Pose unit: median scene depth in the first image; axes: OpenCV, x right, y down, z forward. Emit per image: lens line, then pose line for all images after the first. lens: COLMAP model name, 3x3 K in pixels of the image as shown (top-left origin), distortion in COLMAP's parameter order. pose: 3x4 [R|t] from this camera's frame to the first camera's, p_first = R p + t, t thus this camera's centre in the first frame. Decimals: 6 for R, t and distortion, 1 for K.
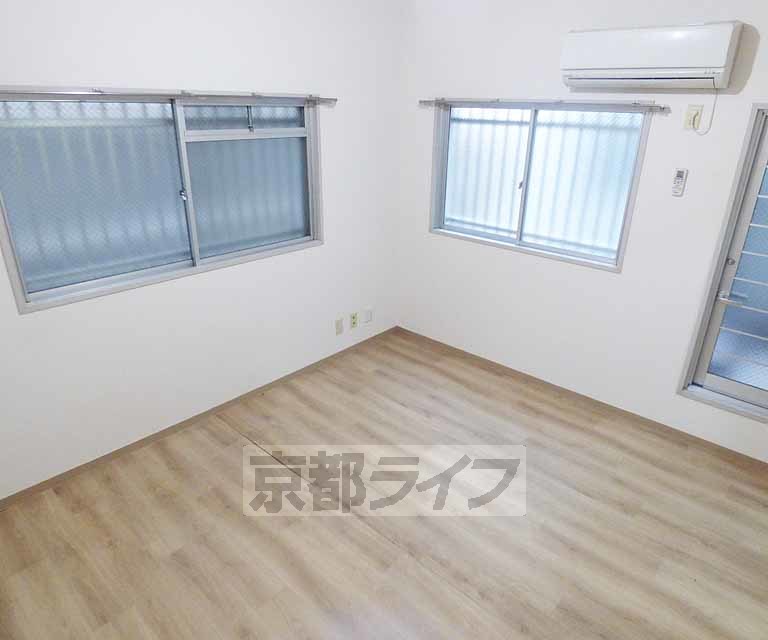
lens RADIAL K [[516.8, 0, 384.0], [0, 516.8, 320.0], [0, 0, 1]] dist [-0.008002, -0.002607]
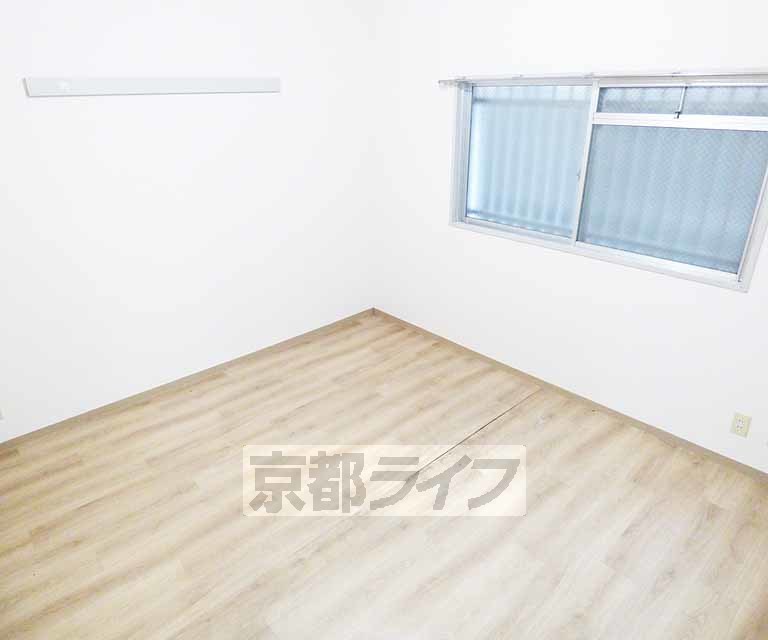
lens RADIAL K [[529.2, 0, 383.1], [0, 529.2, 308.8], [0, 0, 1]] dist [0.021606, 0.000350]
pose [[-0.088033, 0.376148, -0.922368, 0.711721], [-0.385056, 0.841134, 0.379770, -0.262817], [0.918685, 0.388596, 0.070791, 0.649578]]
